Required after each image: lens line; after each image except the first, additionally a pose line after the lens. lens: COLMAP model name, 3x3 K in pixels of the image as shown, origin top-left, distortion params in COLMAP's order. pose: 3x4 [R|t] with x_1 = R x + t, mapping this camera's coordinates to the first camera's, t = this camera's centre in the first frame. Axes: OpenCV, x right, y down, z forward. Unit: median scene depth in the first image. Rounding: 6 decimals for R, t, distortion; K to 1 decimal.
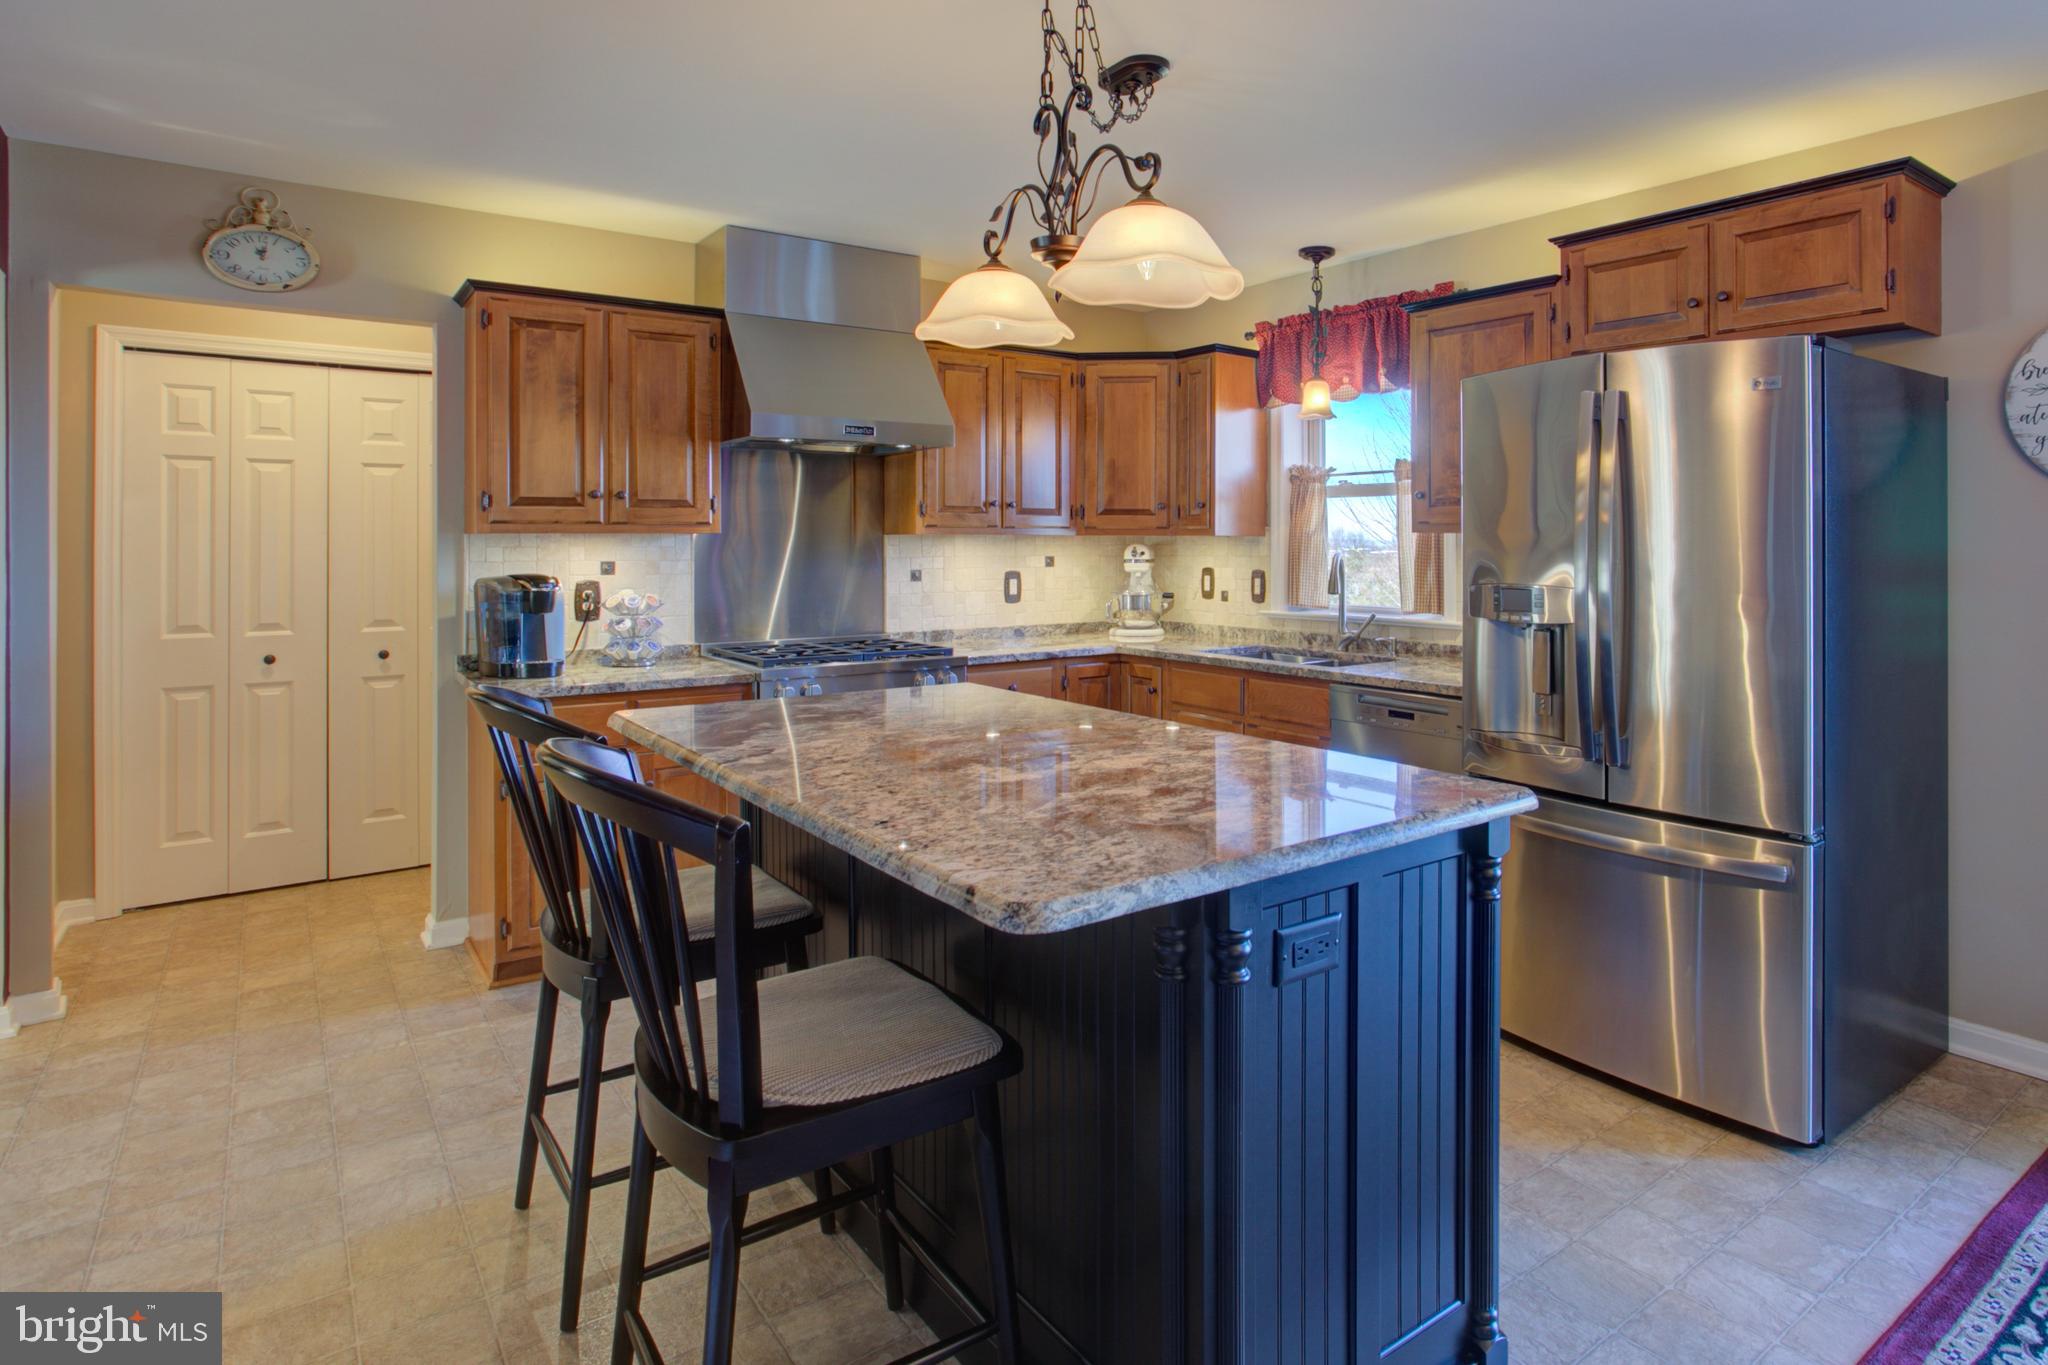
lens RADIAL K [[1151.7, 0, 1166.4], [0, 1151.7, 530.1], [0, 0, 1]] dist [-0.038796, 0.001000]
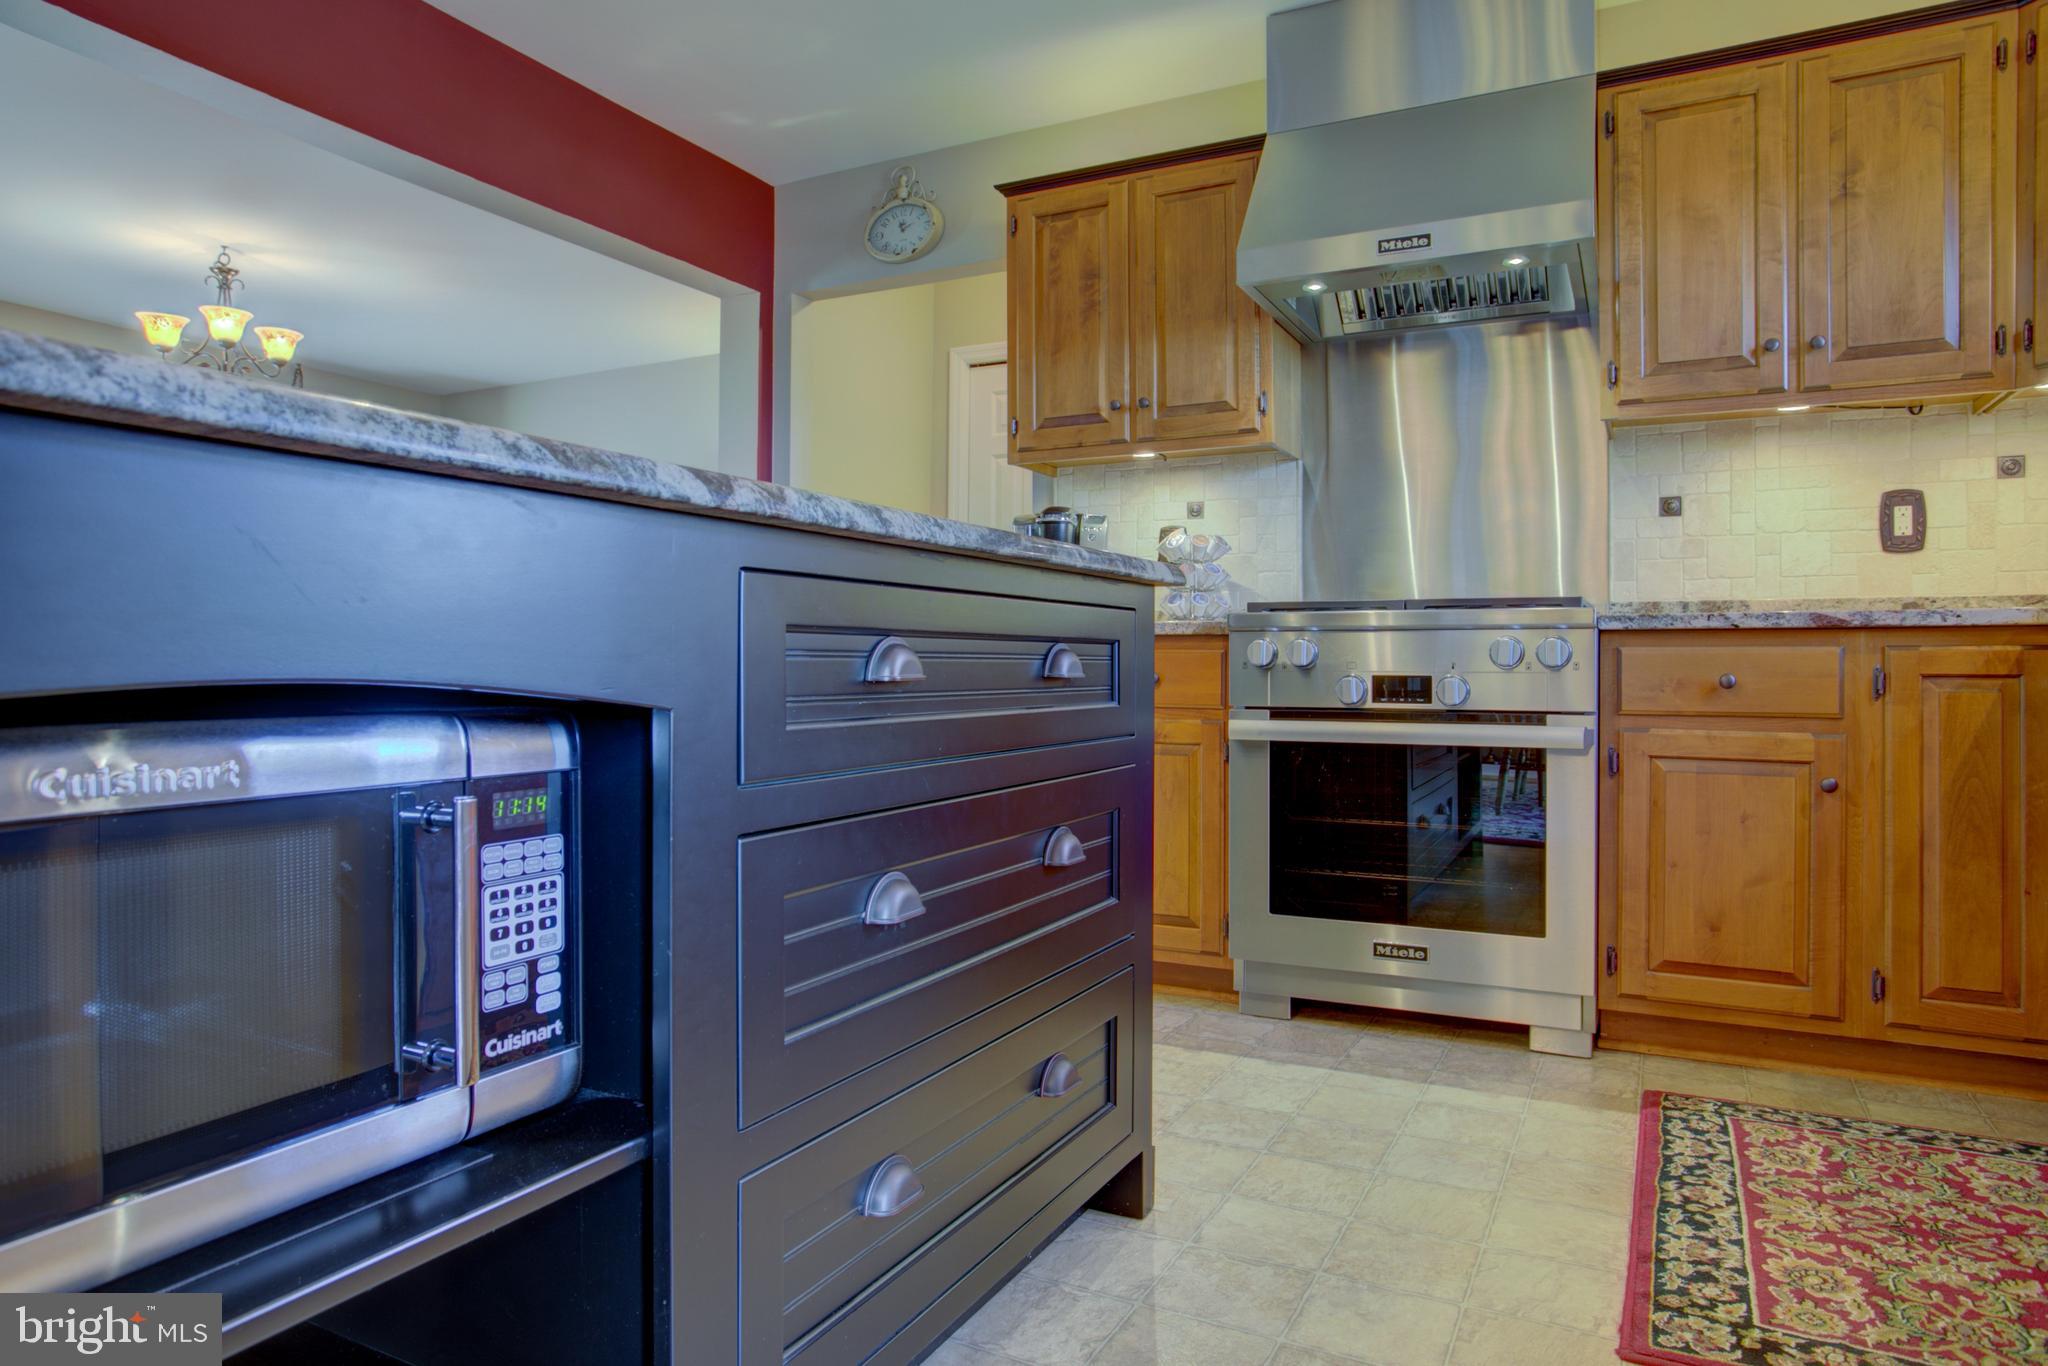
lens RADIAL K [[1244.6, 0, 1026.1], [0, 1244.6, 659.9], [0, 0, 1]] dist [-0.054248, 0.036018]
pose [[0.406683, -0.000088, -0.913569, 0.225459], [0.007720, 0.999965, 0.003340, 0.117615], [0.913537, -0.008412, 0.406670, 0.469763]]
